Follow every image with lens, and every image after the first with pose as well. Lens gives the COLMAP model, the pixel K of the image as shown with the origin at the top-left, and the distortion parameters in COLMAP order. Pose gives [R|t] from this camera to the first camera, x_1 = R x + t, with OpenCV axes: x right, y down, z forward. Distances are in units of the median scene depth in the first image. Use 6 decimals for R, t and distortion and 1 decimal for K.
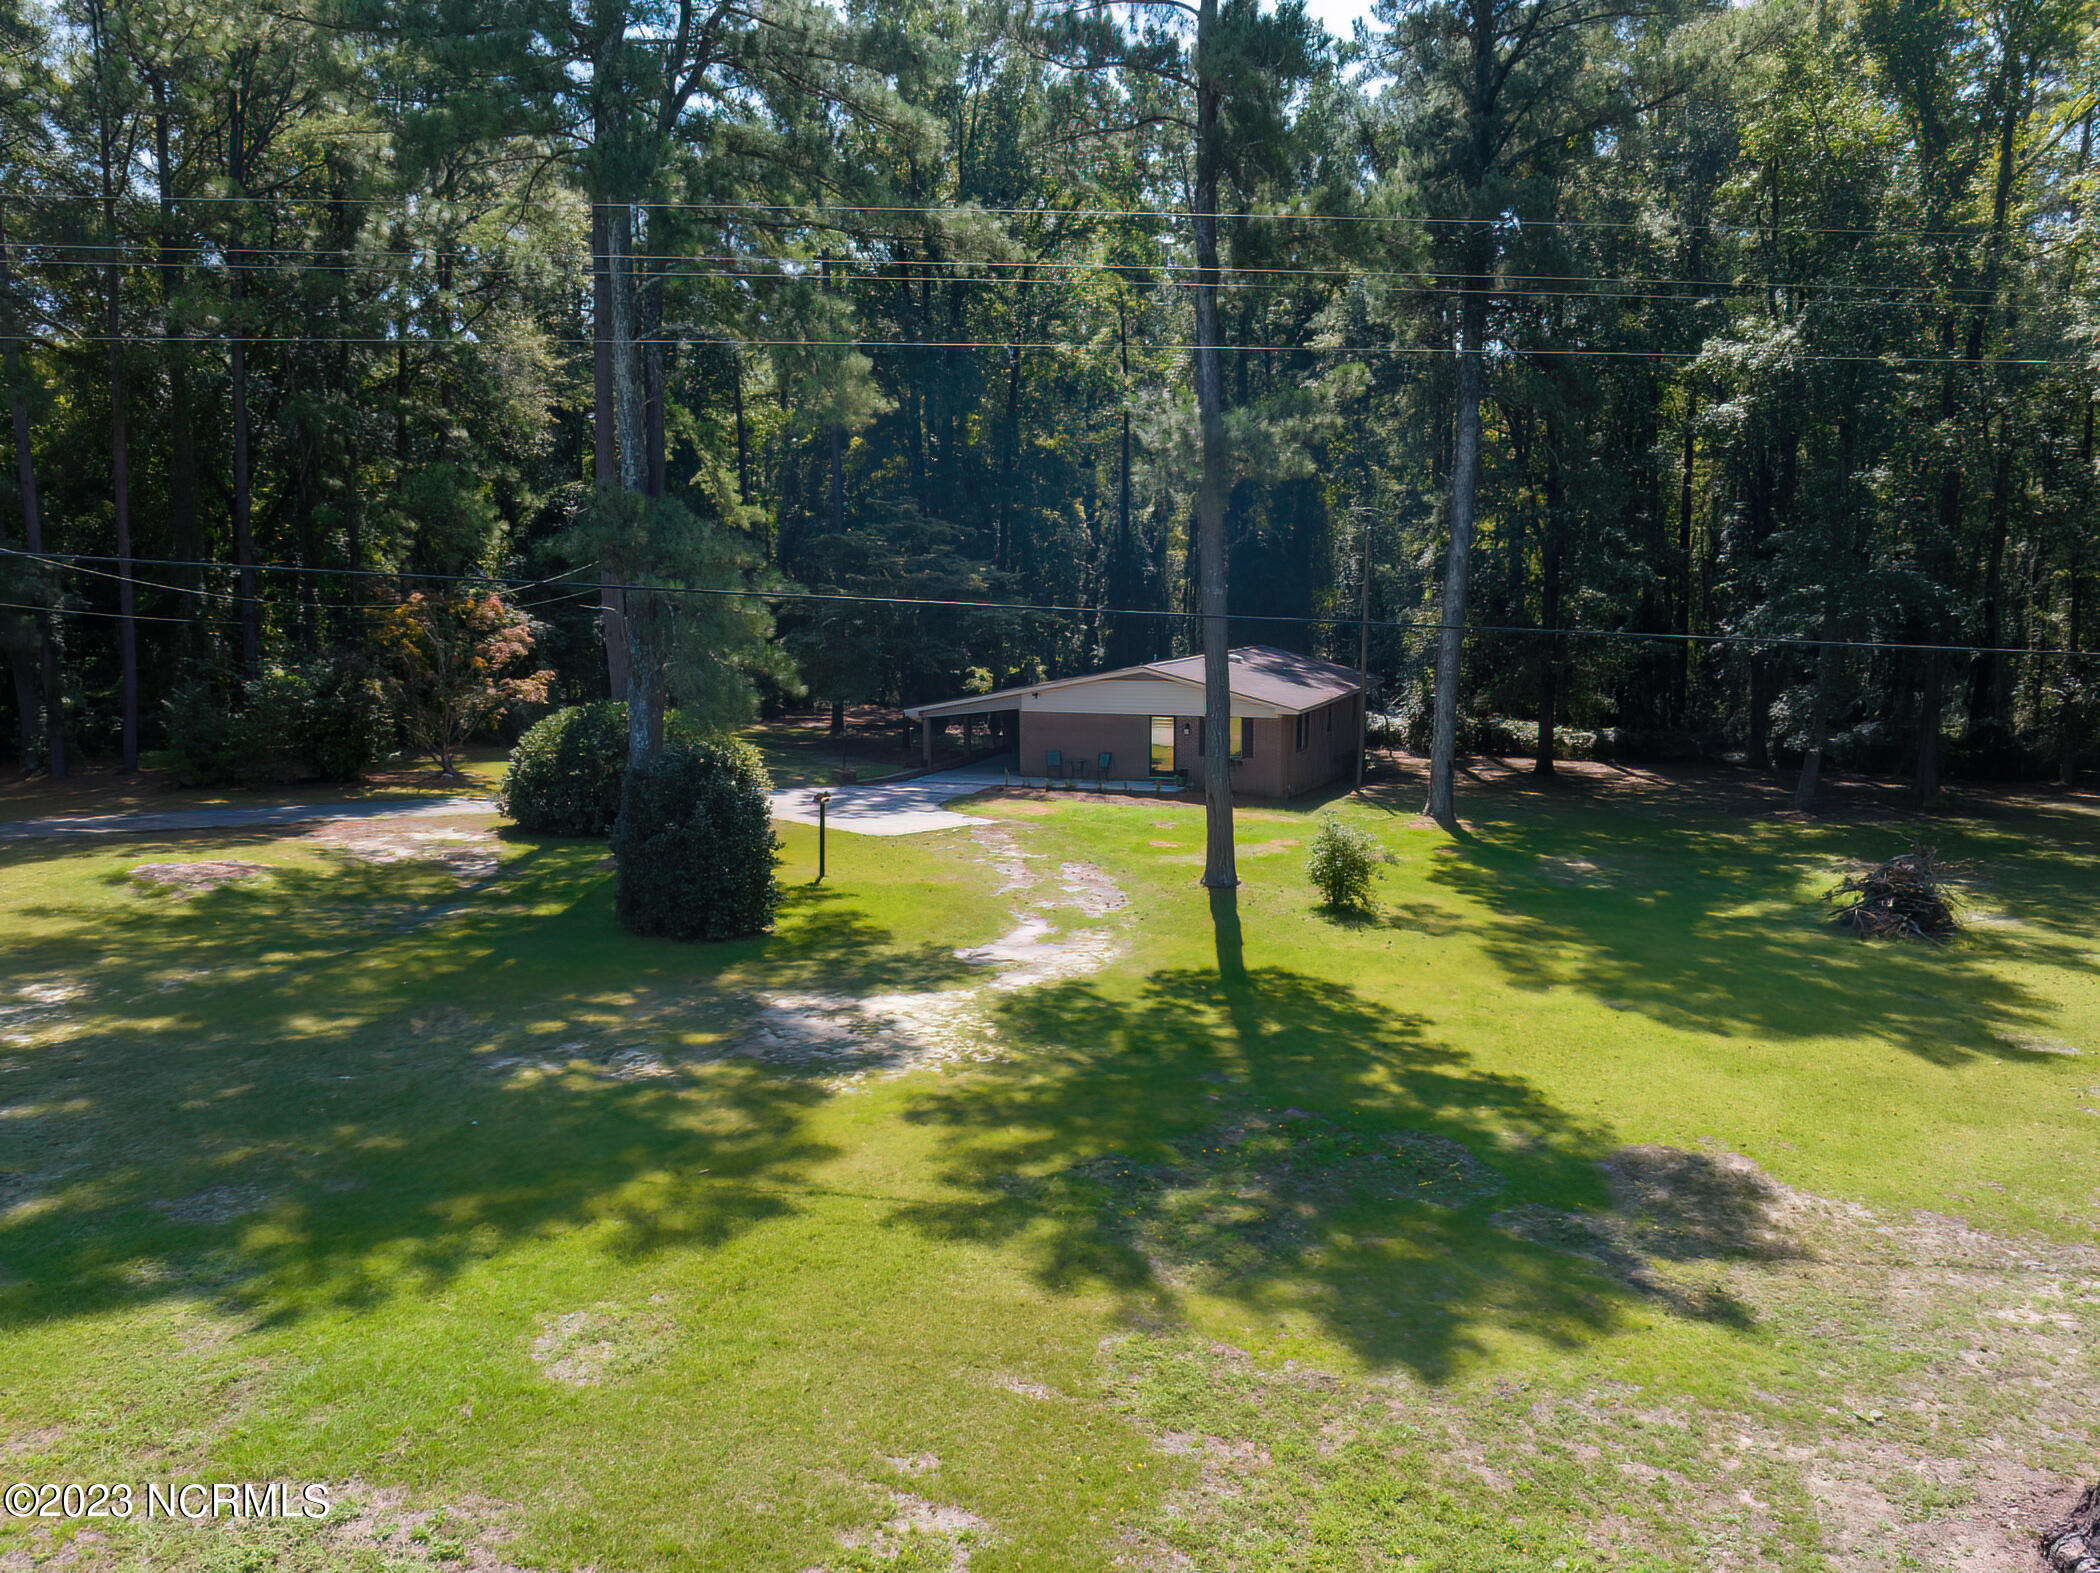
lens RADIAL K [[1472.7, 0, 1050.0], [0, 1472.7, 786.5], [0, 0, 1]] dist [0.003923, -0.083953]
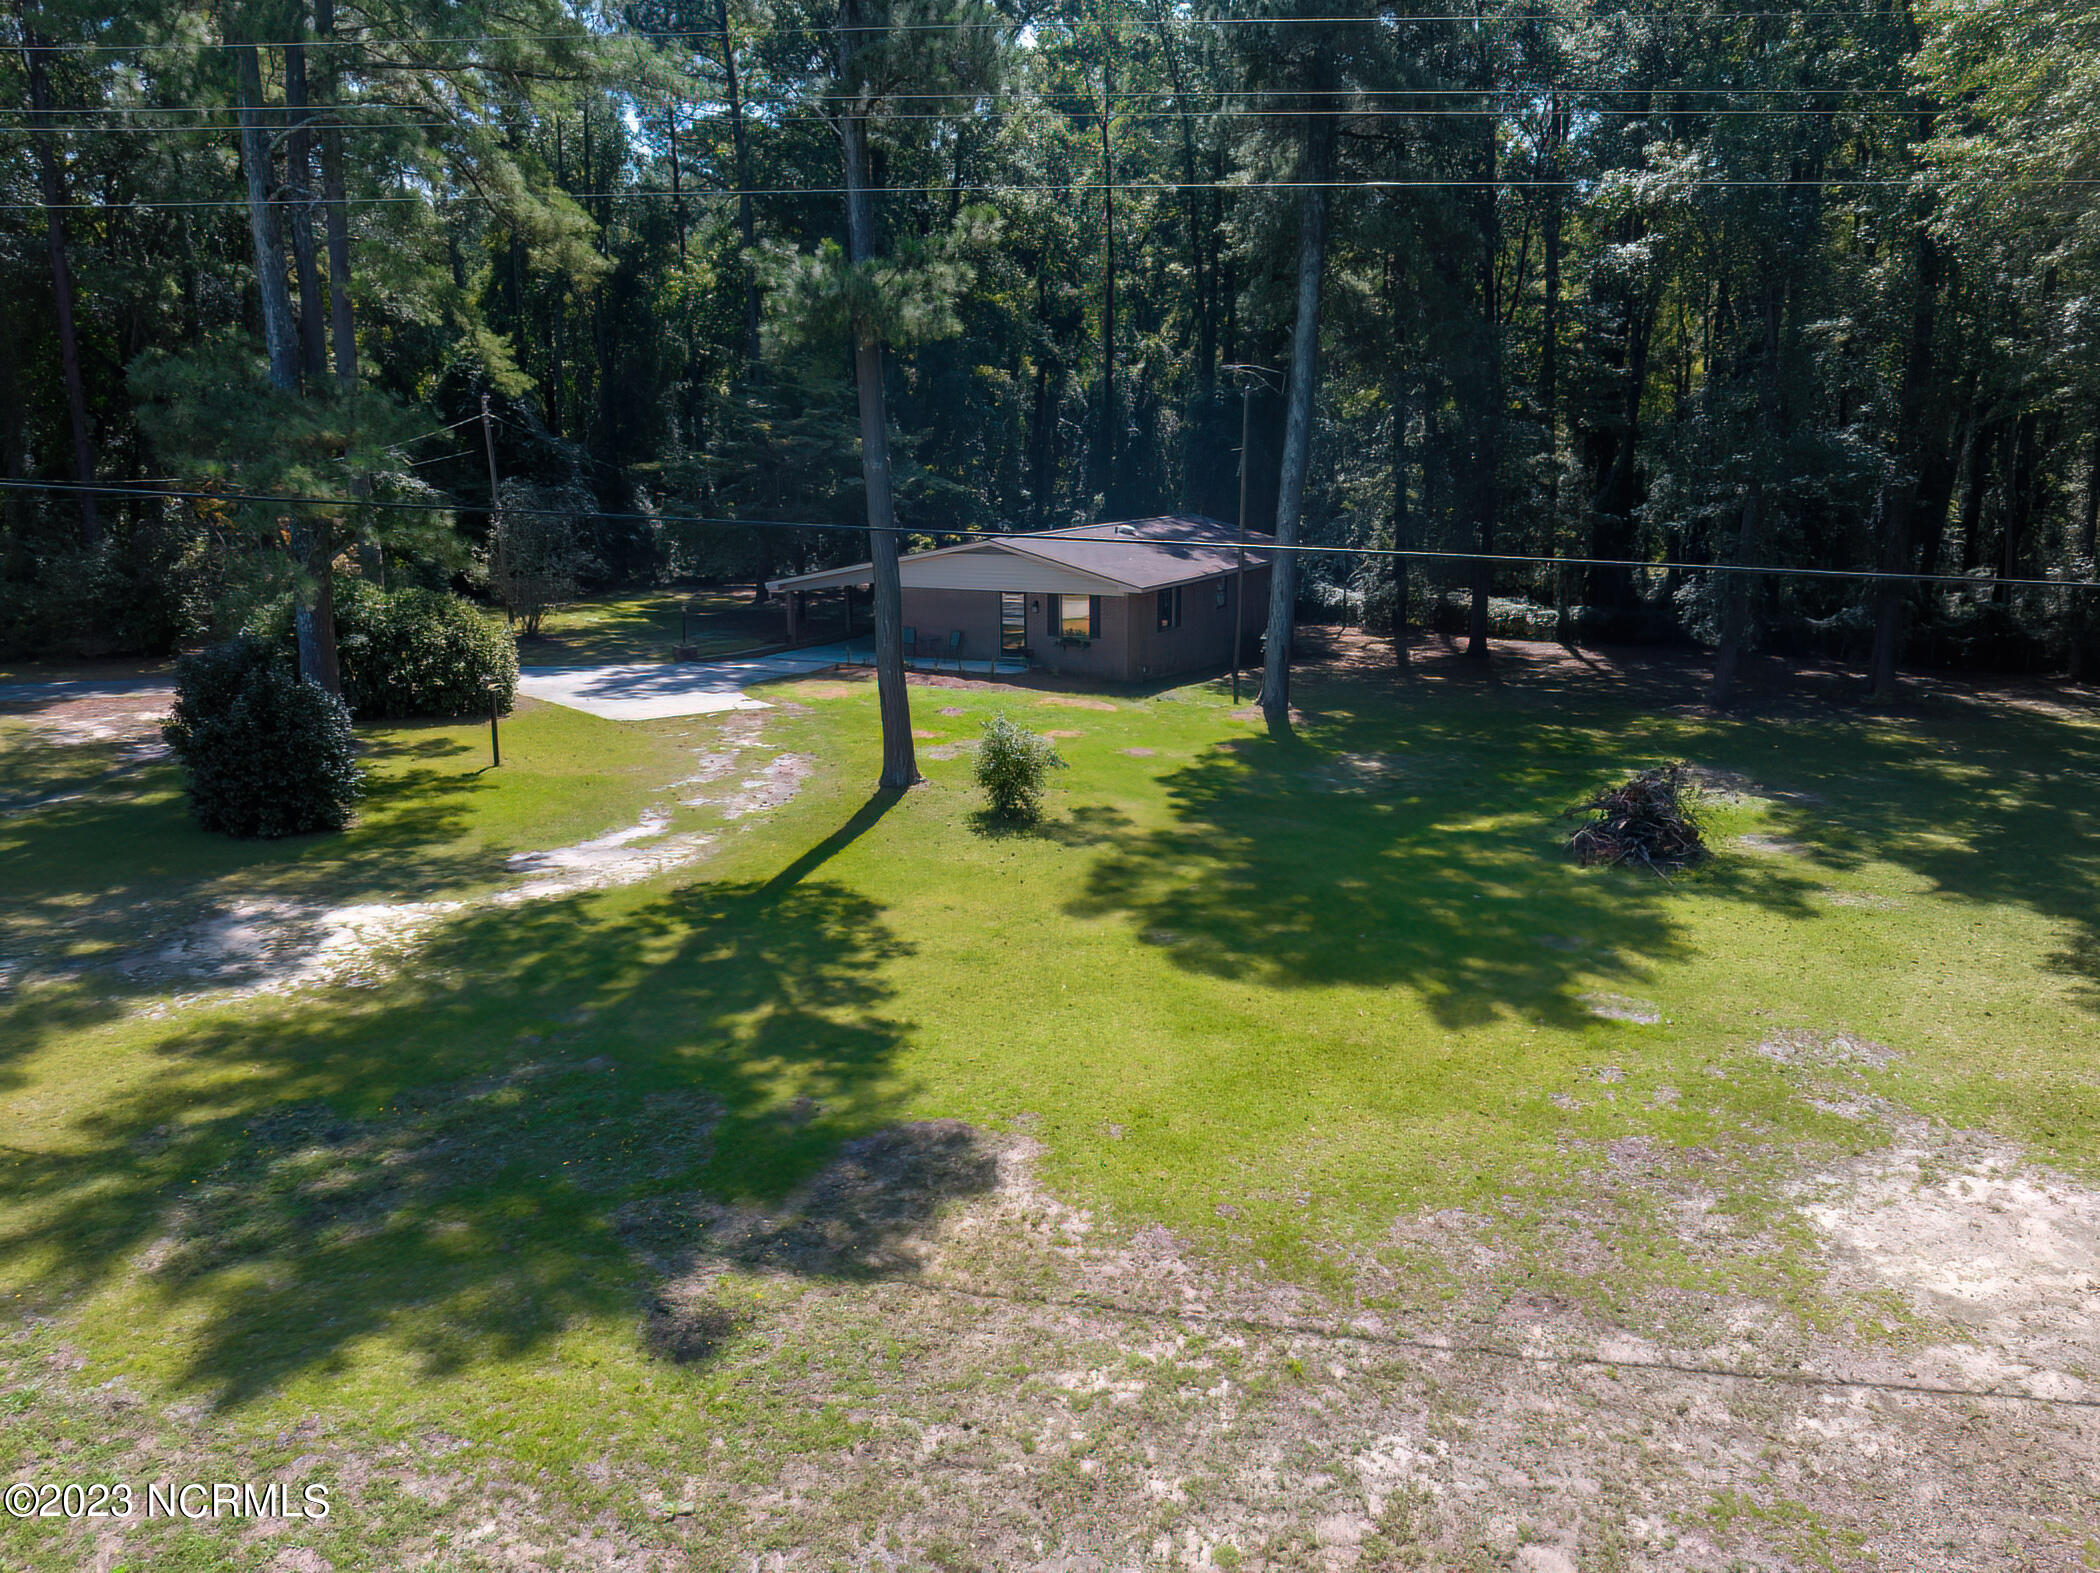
lens RADIAL K [[1487.0, 0, 1050.0], [0, 1487.0, 786.5], [0, 0, 1]] dist [-0.060111, 0.000084]
pose [[0.994252, 0.019910, -0.105194, 0.304153], [-0.010198, 0.995700, 0.092070, -0.017402], [0.106575, -0.090468, 0.990181, 0.084777]]
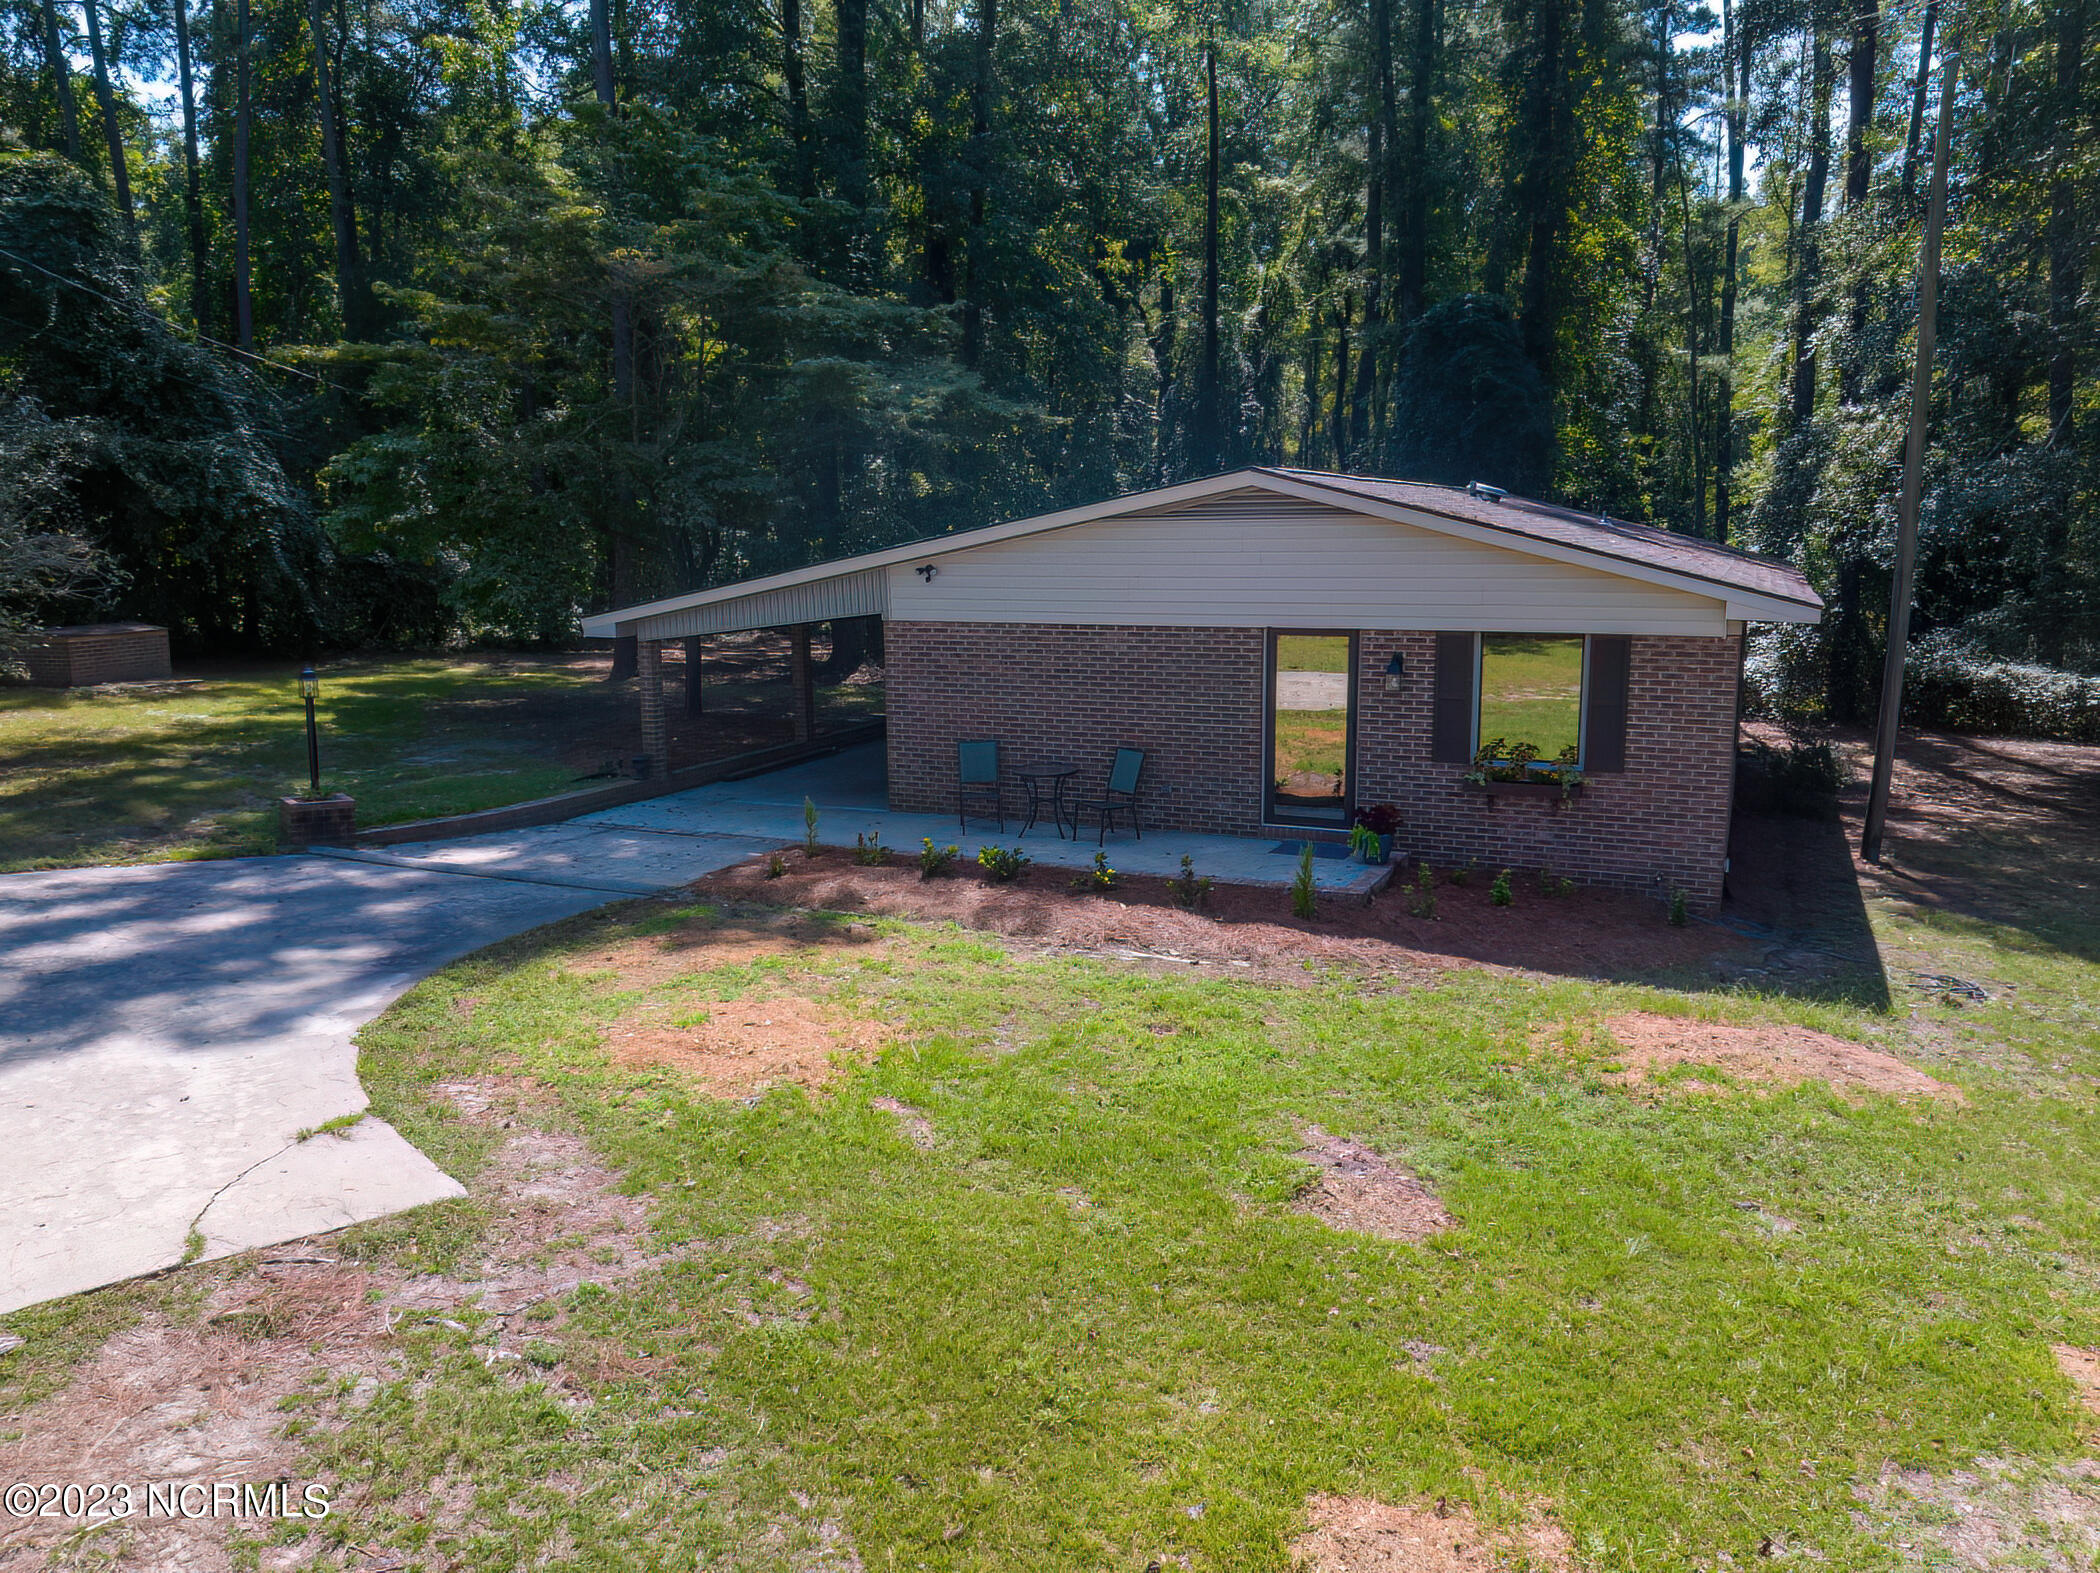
lens RADIAL K [[1475.8, 0, 1050.0], [0, 1475.8, 786.5], [0, 0, 1]] dist [-0.036892, -0.001311]
pose [[0.998126, 0.009116, -0.060502, 0.060774], [-0.007017, 0.999369, 0.034812, -0.038538], [0.060781, -0.034322, 0.997561, 1.036046]]
